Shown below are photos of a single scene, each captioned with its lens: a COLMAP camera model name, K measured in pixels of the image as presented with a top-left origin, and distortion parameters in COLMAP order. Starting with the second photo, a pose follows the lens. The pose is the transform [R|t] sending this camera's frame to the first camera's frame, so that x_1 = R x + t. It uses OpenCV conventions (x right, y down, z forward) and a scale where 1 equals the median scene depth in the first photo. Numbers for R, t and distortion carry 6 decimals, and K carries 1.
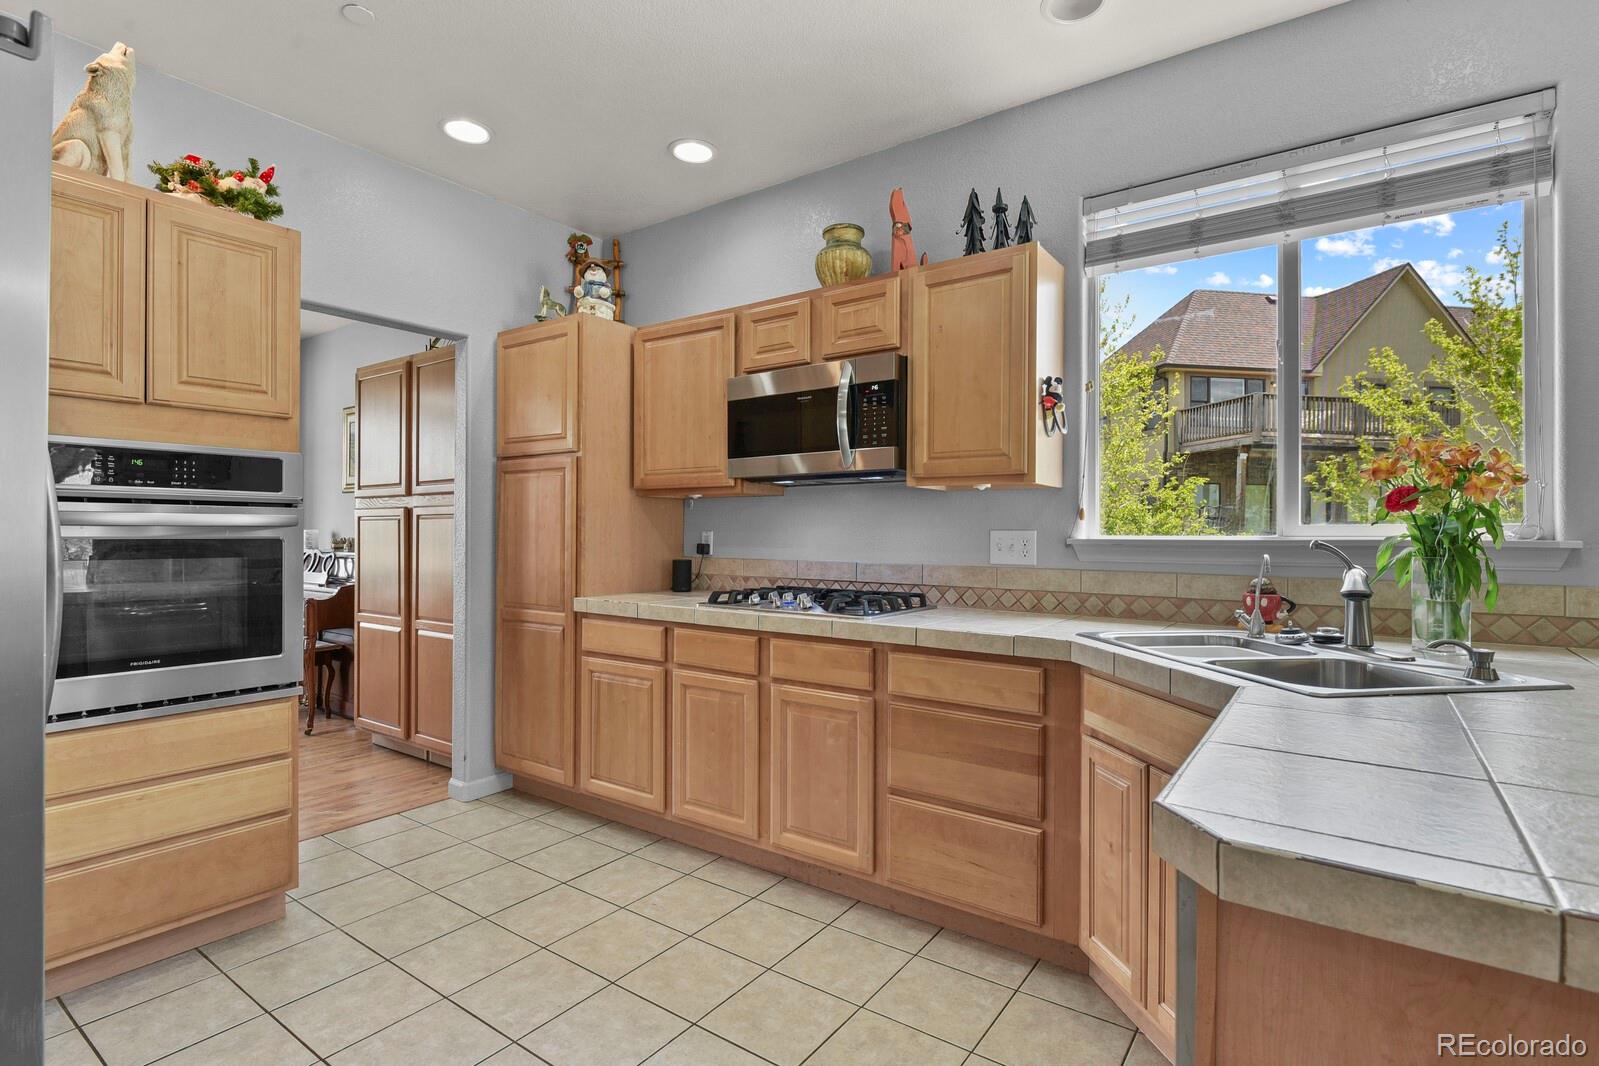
lens RADIAL K [[771.9, 0, 800.9], [0, 771.9, 536.7], [0, 0, 1]] dist [0.004921, -0.008012]
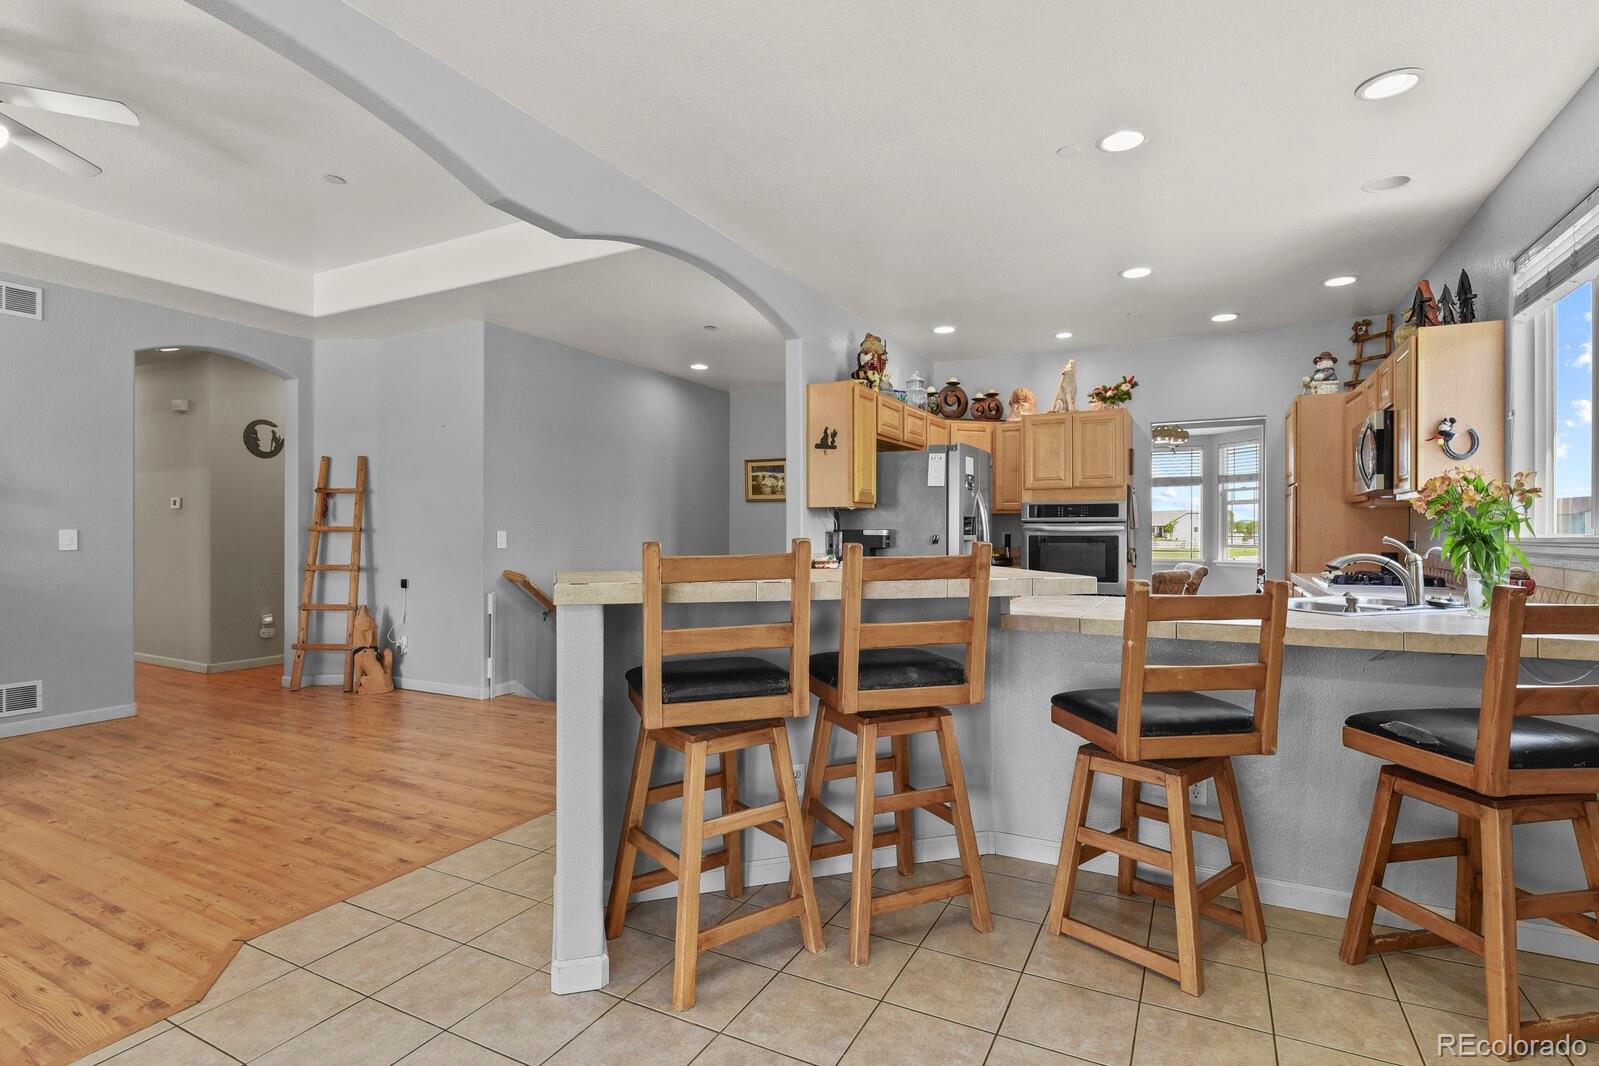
lens RADIAL K [[771.9, 0, 799.7], [0, 771.9, 535.2], [0, 0, 1]] dist [0.004921, -0.008012]
pose [[0.142474, 0.000162, -0.989799, 1.248790], [-0.001785, 0.999998, -0.000093, 0.001092], [0.989797, 0.001780, 0.142474, -0.272610]]
